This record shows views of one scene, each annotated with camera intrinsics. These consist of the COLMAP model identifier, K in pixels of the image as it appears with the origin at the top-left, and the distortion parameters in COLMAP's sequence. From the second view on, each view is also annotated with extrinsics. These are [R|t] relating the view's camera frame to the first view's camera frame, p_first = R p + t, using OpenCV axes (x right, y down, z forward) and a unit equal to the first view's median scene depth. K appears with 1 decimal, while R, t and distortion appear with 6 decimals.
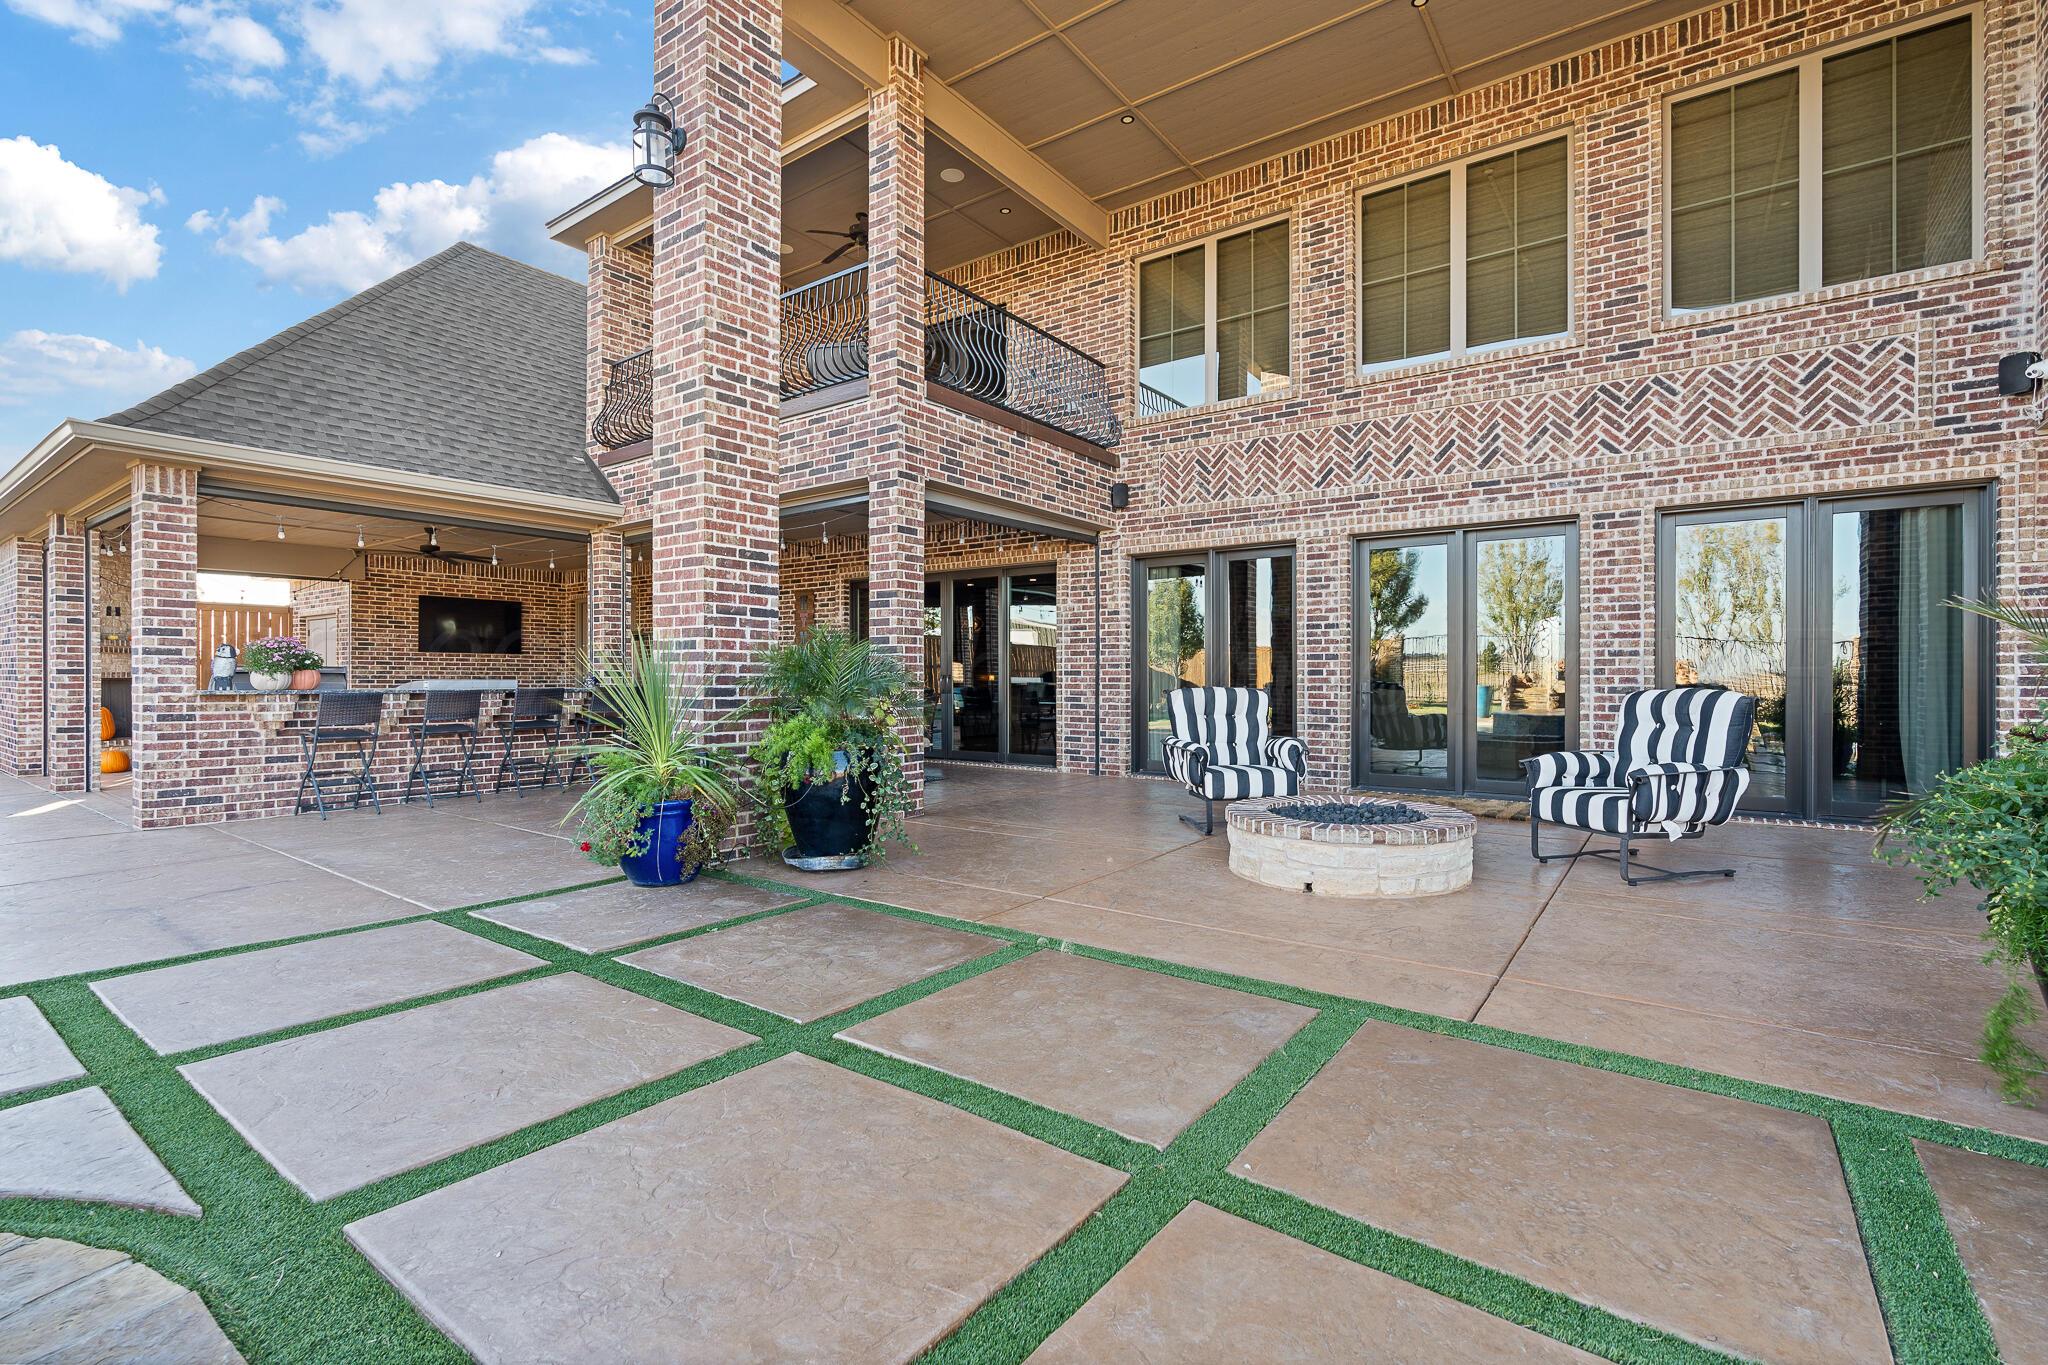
lens RADIAL K [[929.9, 0, 1023.4], [0, 929.9, 673.8], [0, 0, 1]] dist [-0.002331, 0.000862]
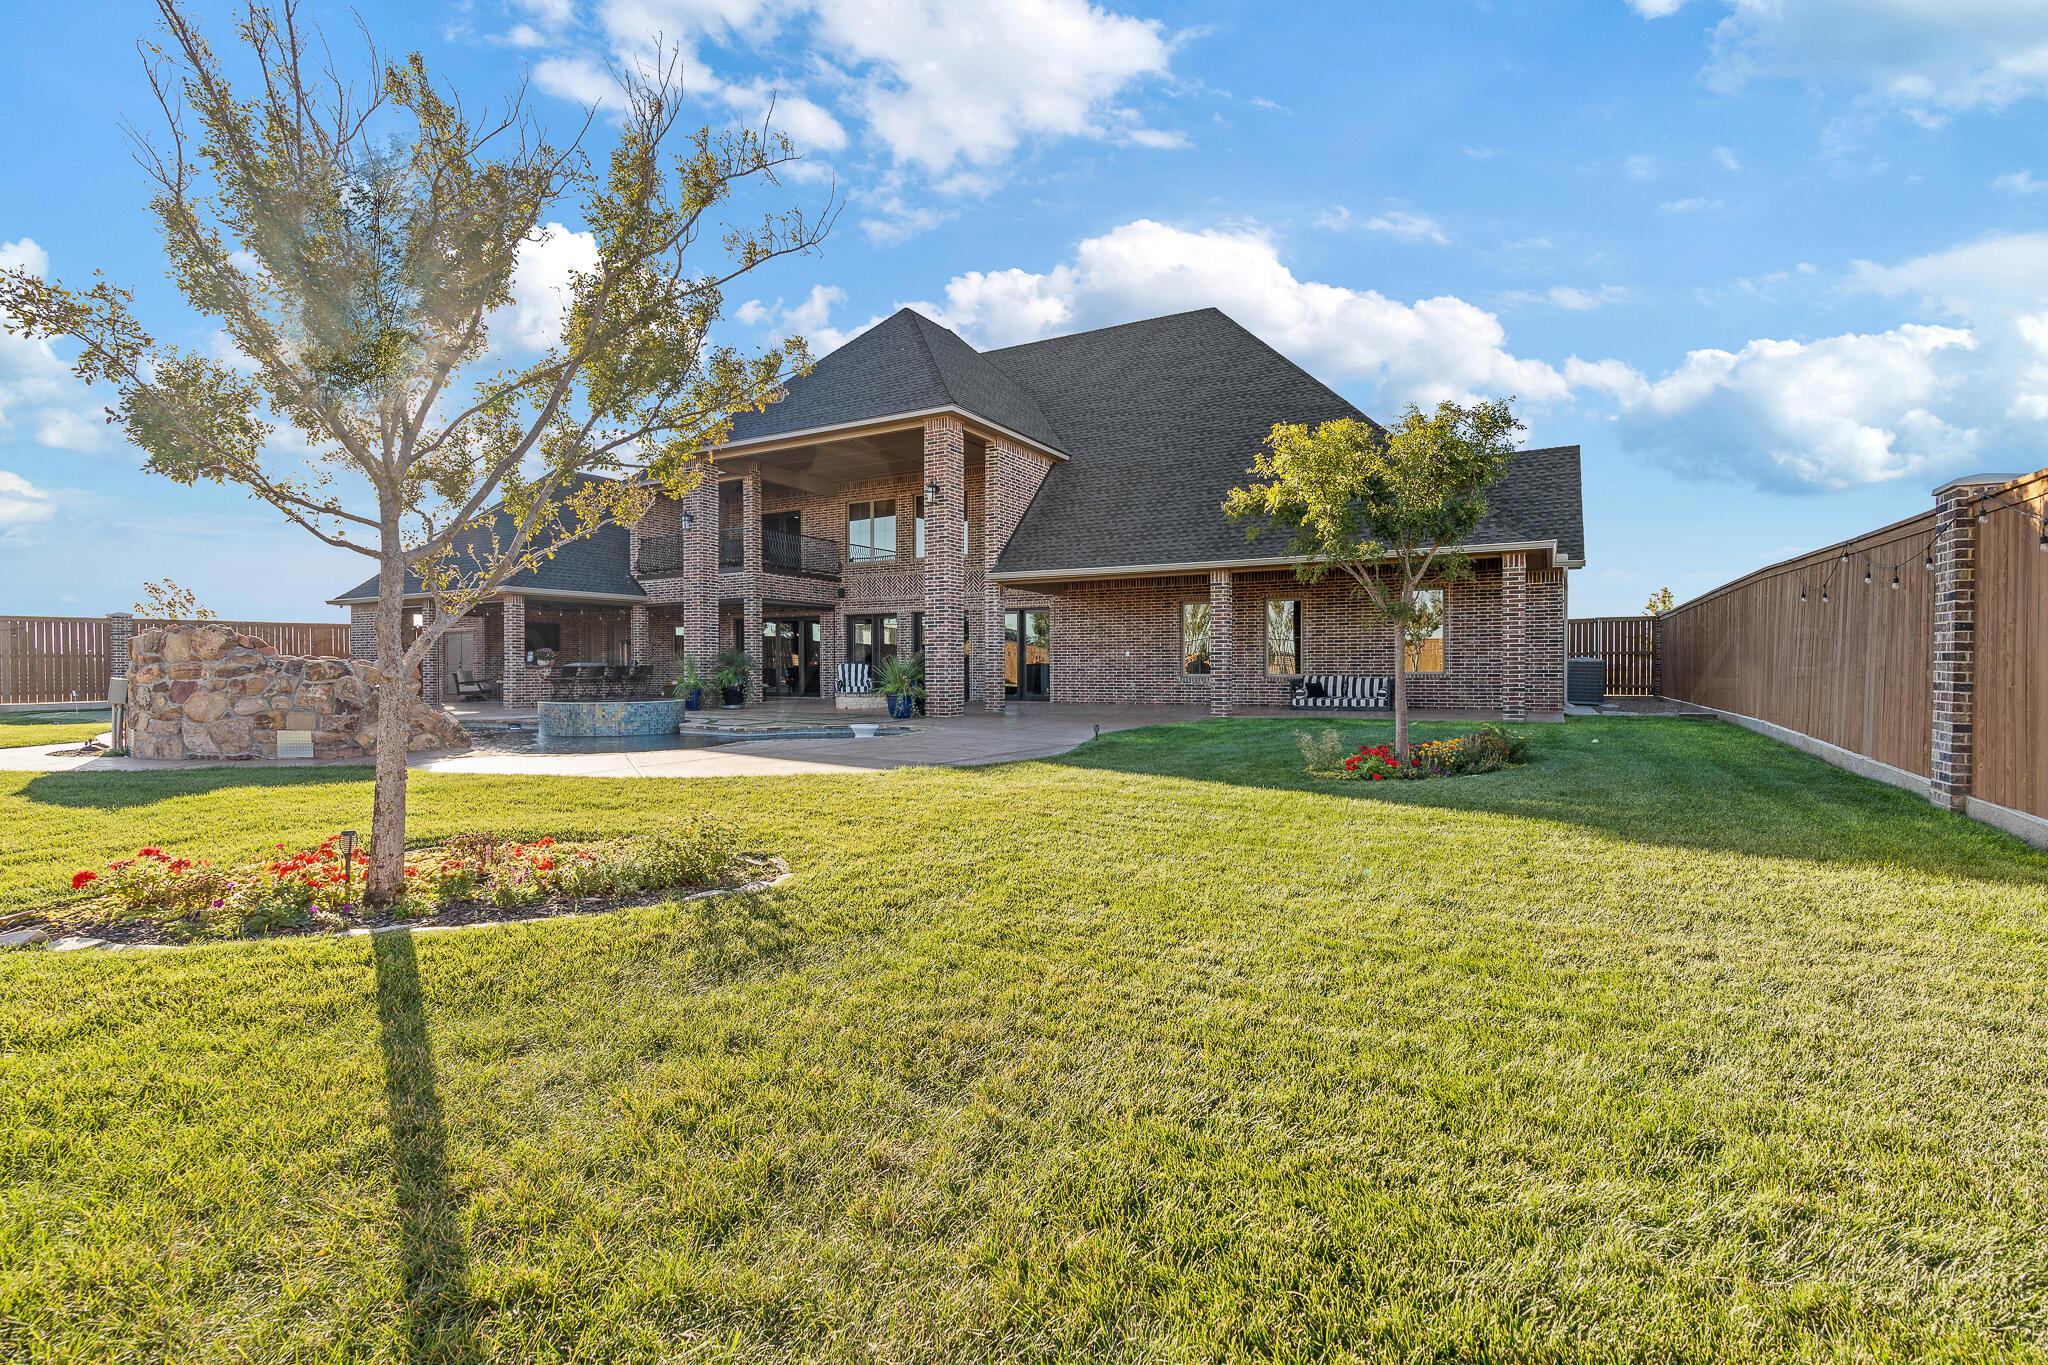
lens RADIAL K [[929.9, 0, 1023.4], [0, 929.9, 673.8], [0, 0, 1]] dist [-0.002331, 0.000862]
pose [[0.992200, -0.004485, 0.124572, 0.380037], [0.003013, 0.999923, 0.012000, 0.012579], [-0.124617, -0.011531, 0.992138, -2.250037]]
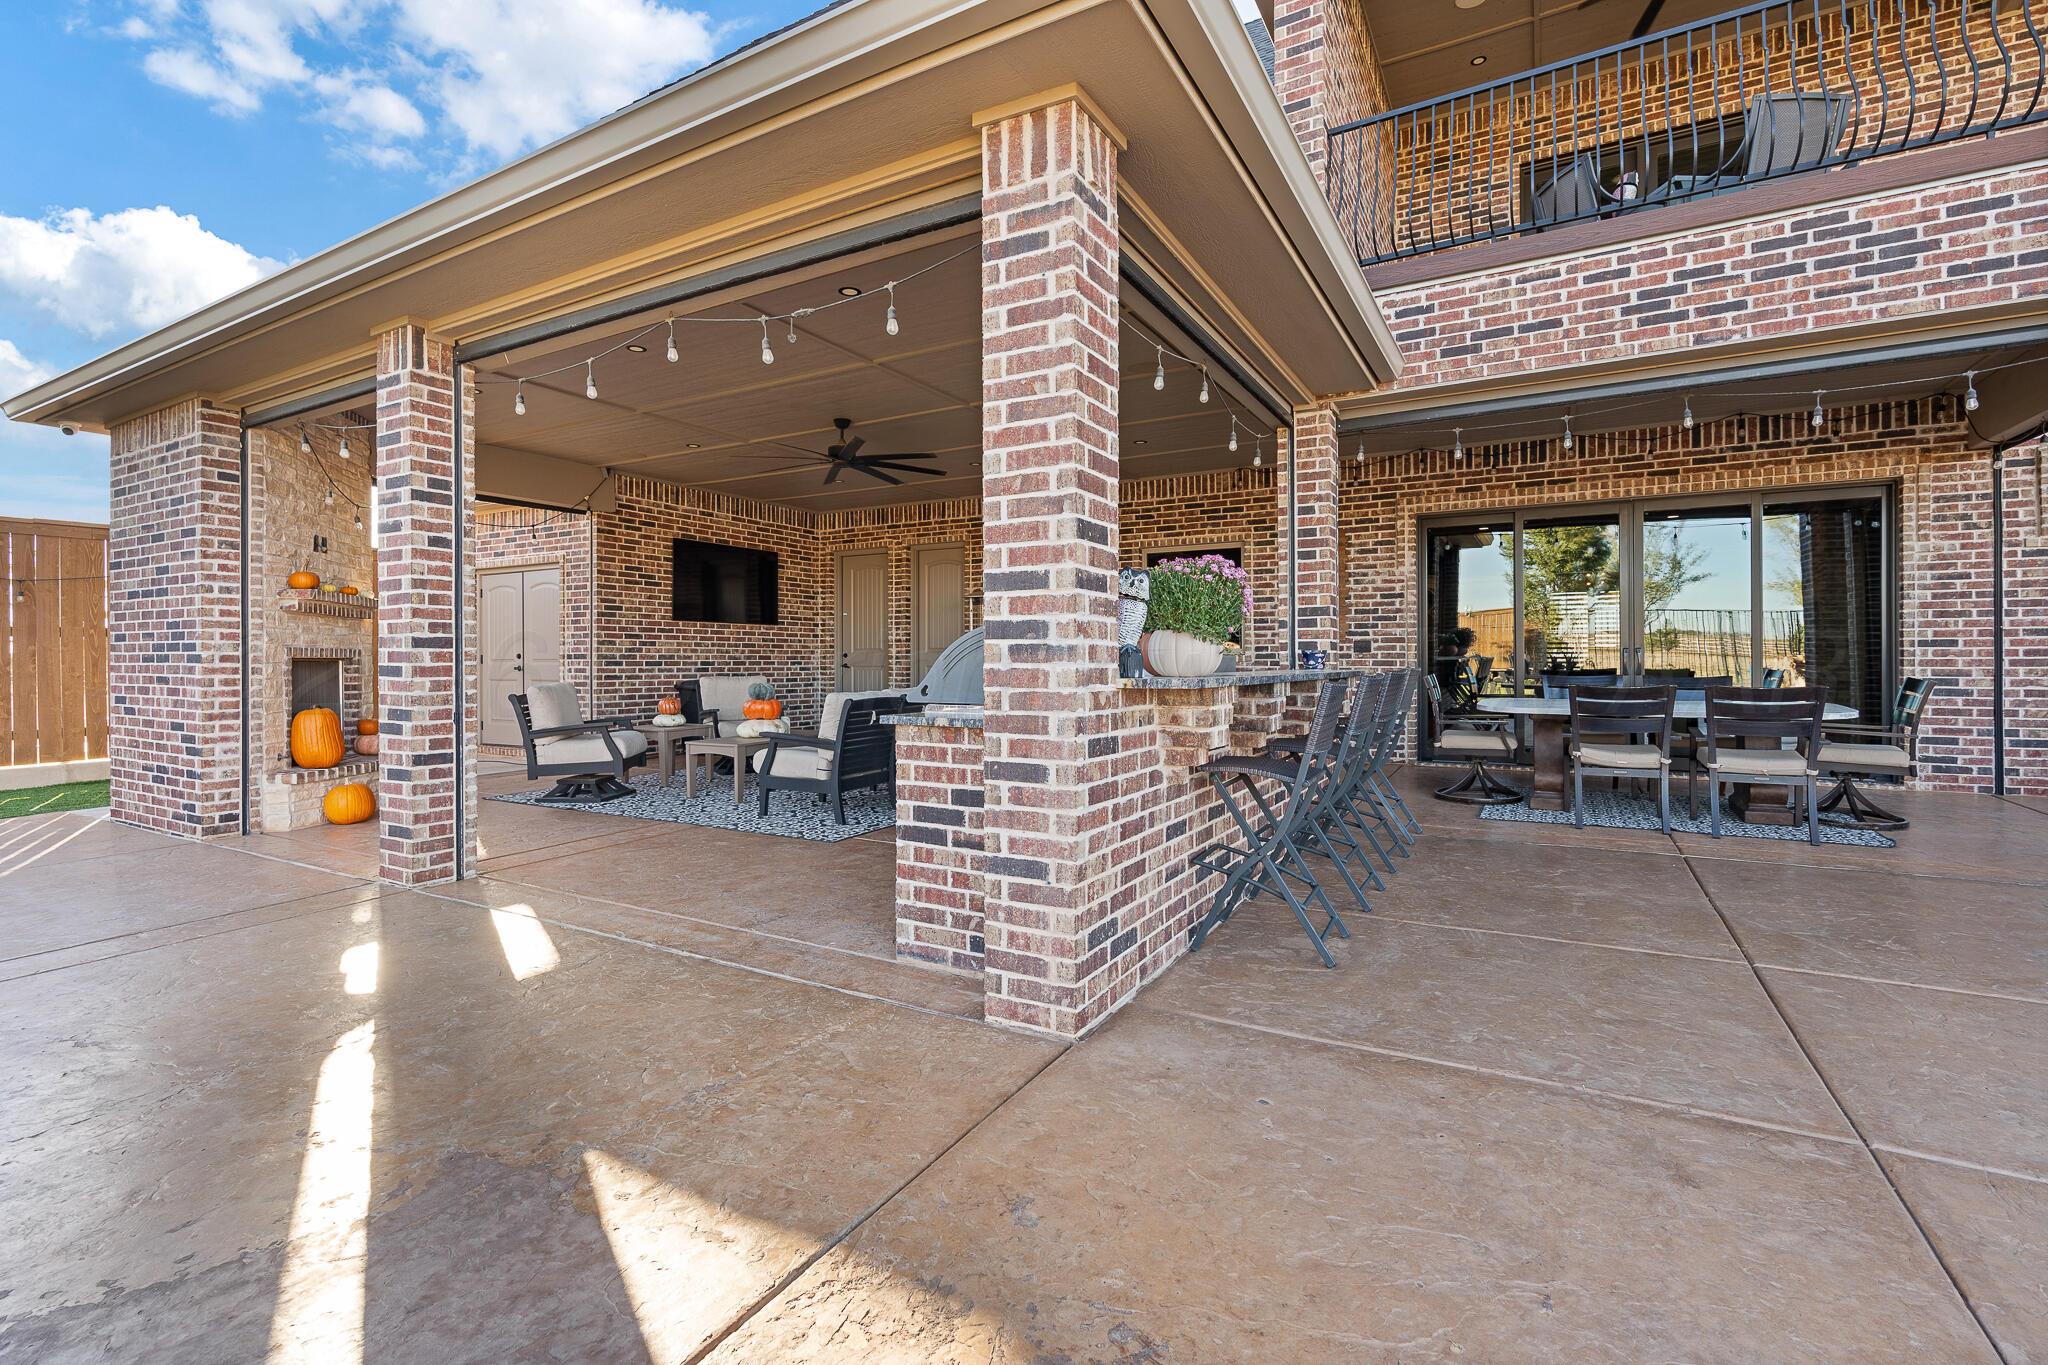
lens RADIAL K [[924.8, 0, 1027.0], [0, 924.8, 654.6], [0, 0, 1]] dist [0.003337, 0.000550]
pose [[0.992041, -0.004106, 0.125850, -0.952617], [0.004319, 0.999990, -0.001417, 0.007624], [-0.125842, 0.001949, 0.992048, 0.571504]]
